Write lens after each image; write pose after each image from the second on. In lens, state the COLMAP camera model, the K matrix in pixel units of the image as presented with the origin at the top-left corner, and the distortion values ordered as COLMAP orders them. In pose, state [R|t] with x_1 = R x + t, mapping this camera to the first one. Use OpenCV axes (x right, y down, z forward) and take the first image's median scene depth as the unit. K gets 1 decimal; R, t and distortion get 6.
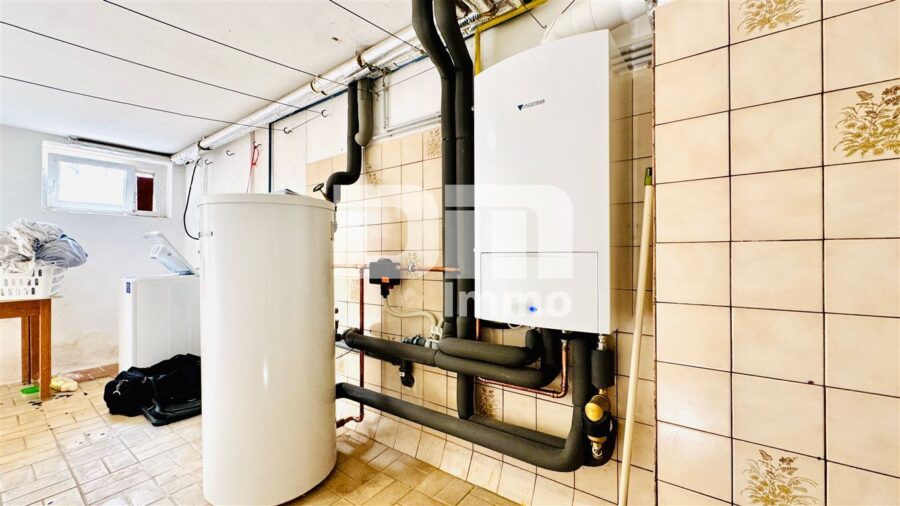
lens RADIAL K [[359.8, 0, 448.7], [0, 359.8, 253.5], [0, 0, 1]] dist [0.000424, 0.000051]
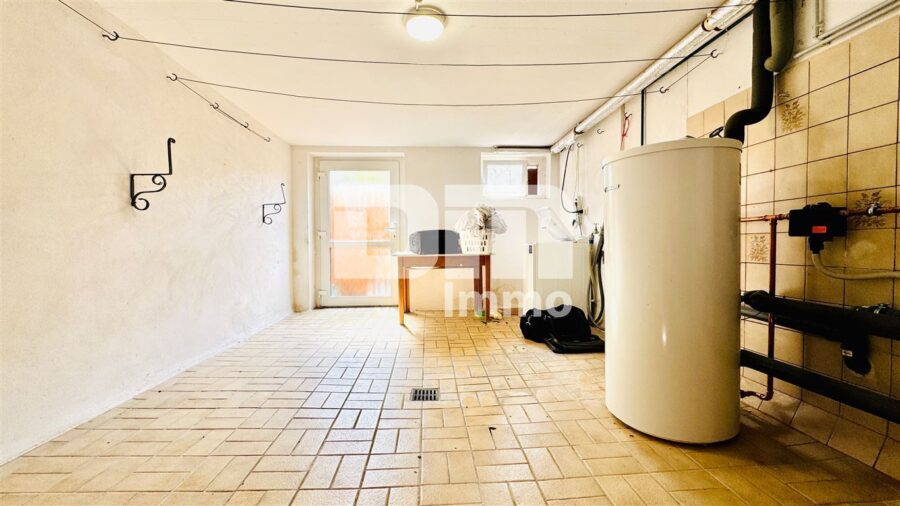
lens RADIAL K [[359.8, 0, 449.9], [0, 359.8, 256.4], [0, 0, 1]] dist [0.000424, 0.000051]
pose [[0.647201, 0.023191, -0.761966, -0.086712], [0.009670, 0.999207, 0.038625, 0.082856], [0.762258, -0.032367, 0.646464, -0.109590]]
